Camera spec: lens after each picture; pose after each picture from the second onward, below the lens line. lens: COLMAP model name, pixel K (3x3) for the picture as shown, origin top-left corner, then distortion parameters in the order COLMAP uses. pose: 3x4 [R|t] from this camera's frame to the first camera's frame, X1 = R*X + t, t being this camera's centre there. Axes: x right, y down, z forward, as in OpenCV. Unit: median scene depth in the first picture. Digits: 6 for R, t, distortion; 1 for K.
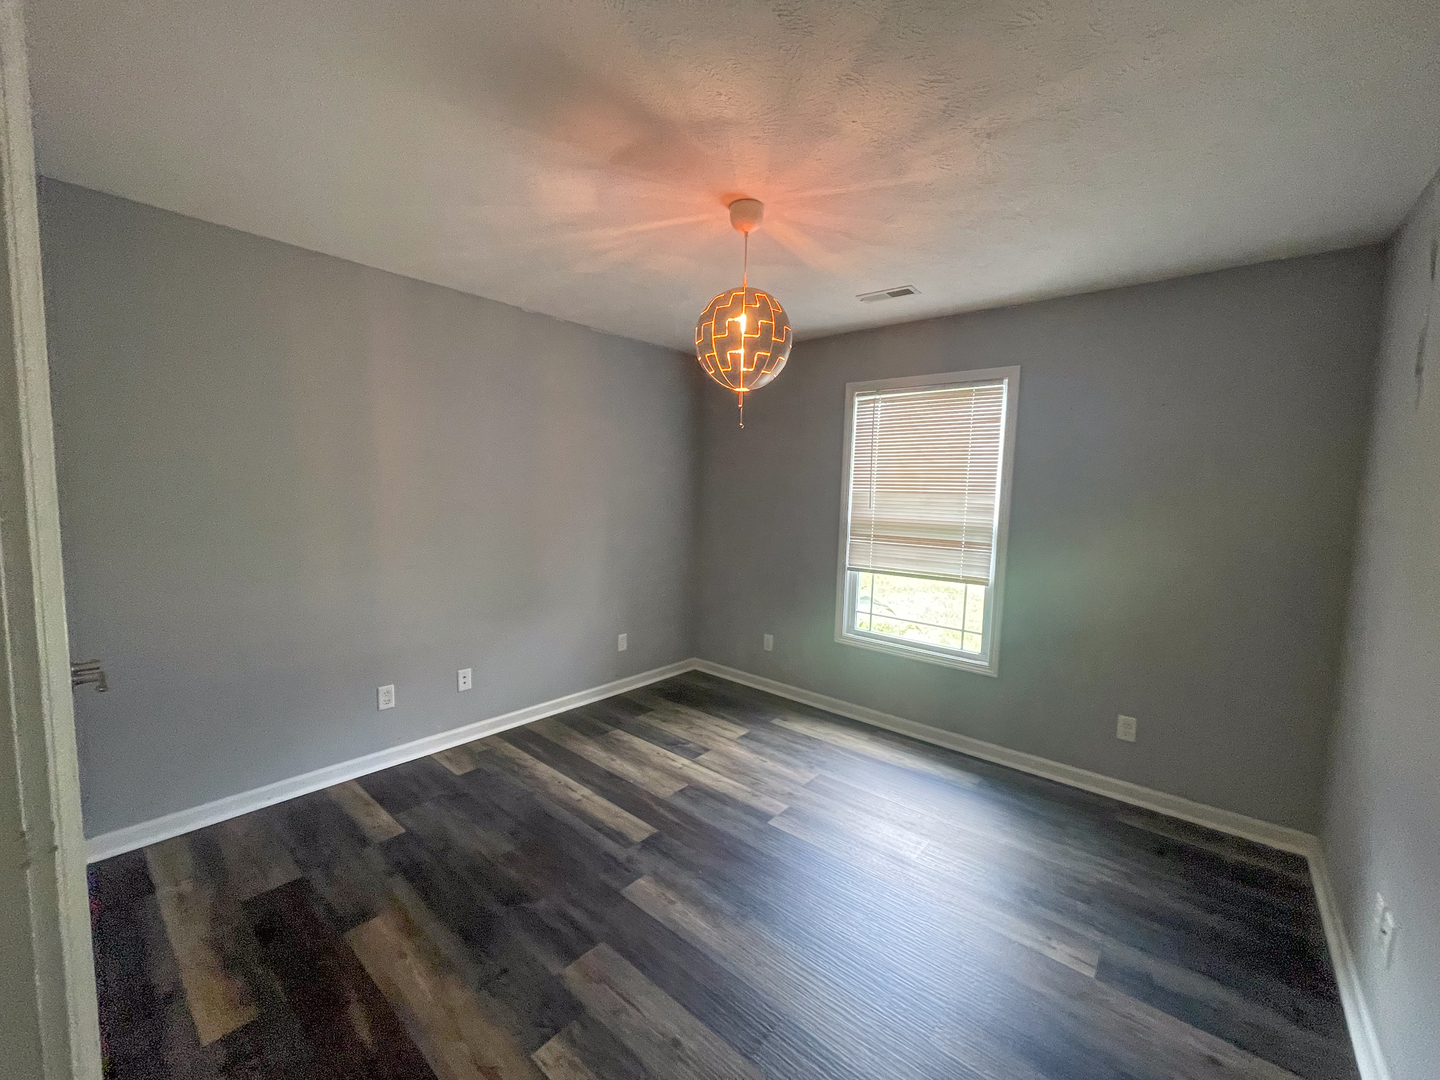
lens RADIAL K [[576.9, 0, 720.0], [0, 576.9, 540.0], [0, 0, 1]] dist [-0.007105, 0.003155]
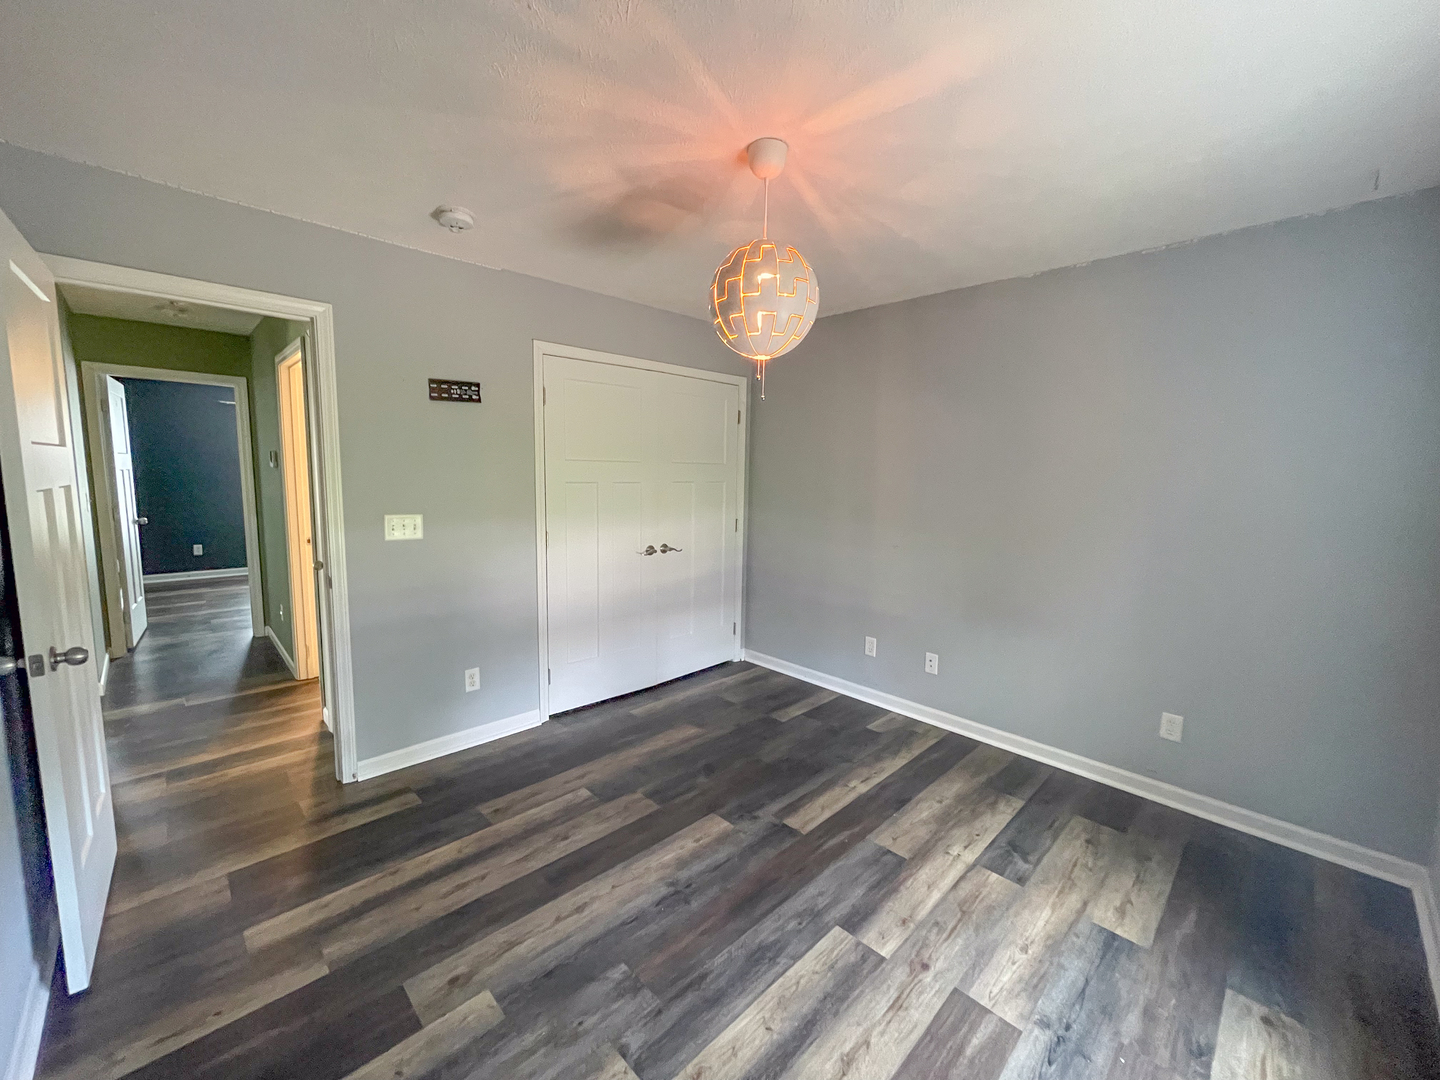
lens RADIAL K [[581.6, 0, 720.0], [0, 581.6, 540.0], [0, 0, 1]] dist [-0.008208, 0.007743]
pose [[-0.088919, 0.090150, -0.991951, 0.685081], [-0.114999, 0.988306, 0.100127, -0.045876], [0.989378, 0.122977, -0.077512, 0.741643]]
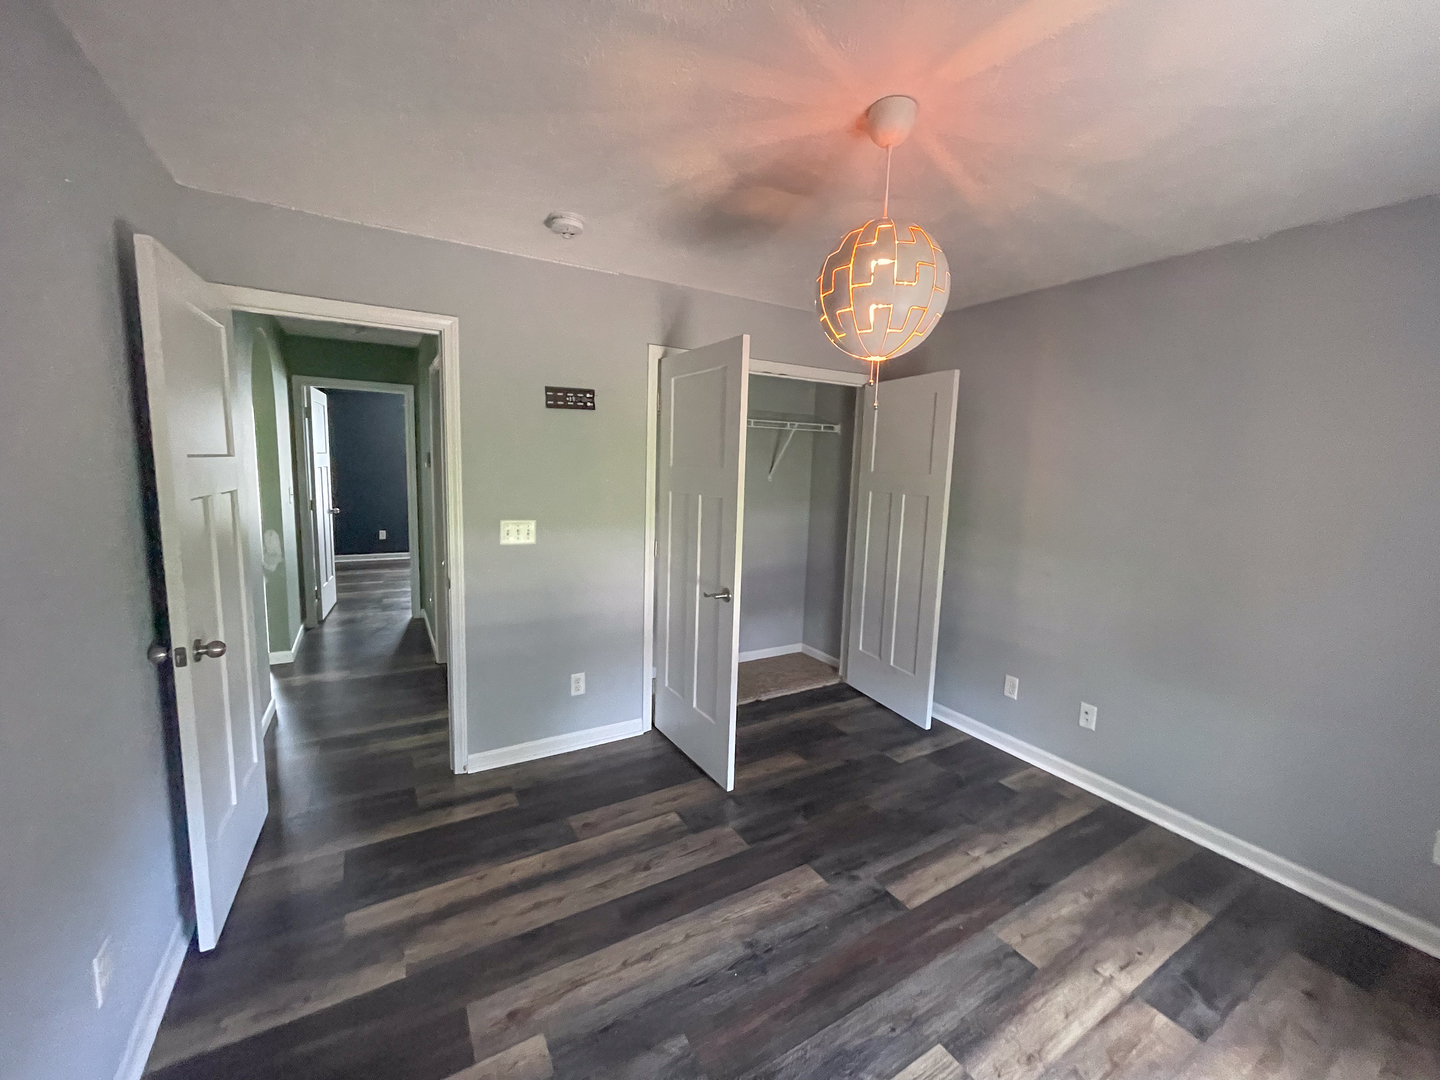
lens RADIAL K [[581.6, 0, 720.0], [0, 581.6, 540.0], [0, 0, 1]] dist [-0.008208, 0.007743]
pose [[-0.319025, 0.085564, -0.943876, 0.601790], [-0.131020, 0.982372, 0.133338, -0.072762], [0.938646, 0.166205, -0.302191, 0.768079]]
